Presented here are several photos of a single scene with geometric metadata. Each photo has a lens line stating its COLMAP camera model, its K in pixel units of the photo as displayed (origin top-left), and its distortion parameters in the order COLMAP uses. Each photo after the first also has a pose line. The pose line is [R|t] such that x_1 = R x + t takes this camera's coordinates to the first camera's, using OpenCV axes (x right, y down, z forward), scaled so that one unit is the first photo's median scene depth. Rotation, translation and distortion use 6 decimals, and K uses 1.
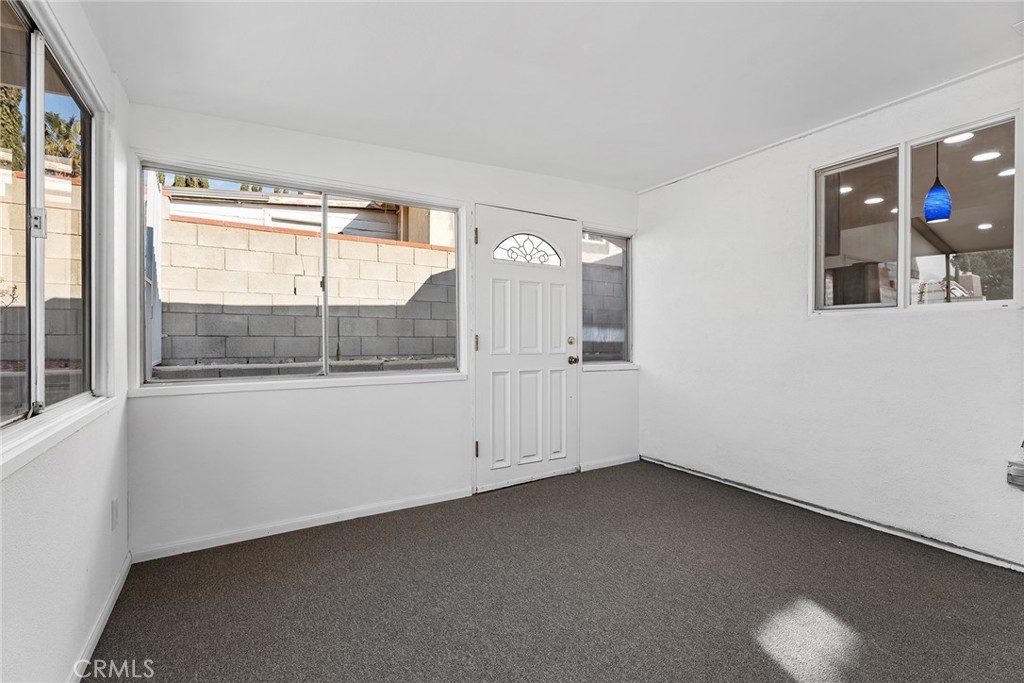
lens RADIAL K [[463.3, 0, 512.0], [0, 463.3, 341.5], [0, 0, 1]] dist [-0.001343, -0.000255]
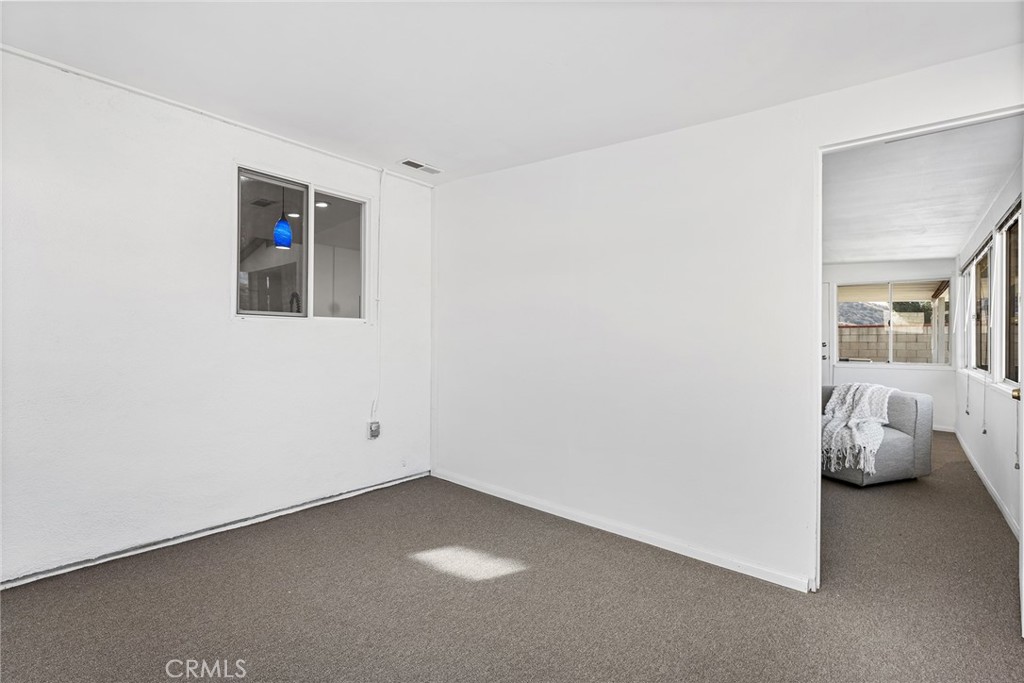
lens RADIAL K [[463.3, 0, 512.0], [0, 463.3, 341.5], [0, 0, 1]] dist [-0.001343, -0.000255]
pose [[-0.317623, 0.002836, 0.948213, -0.444661], [0.003143, 0.999993, -0.001938, -0.008465], [-0.948212, 0.002365, -0.317630, 0.819056]]
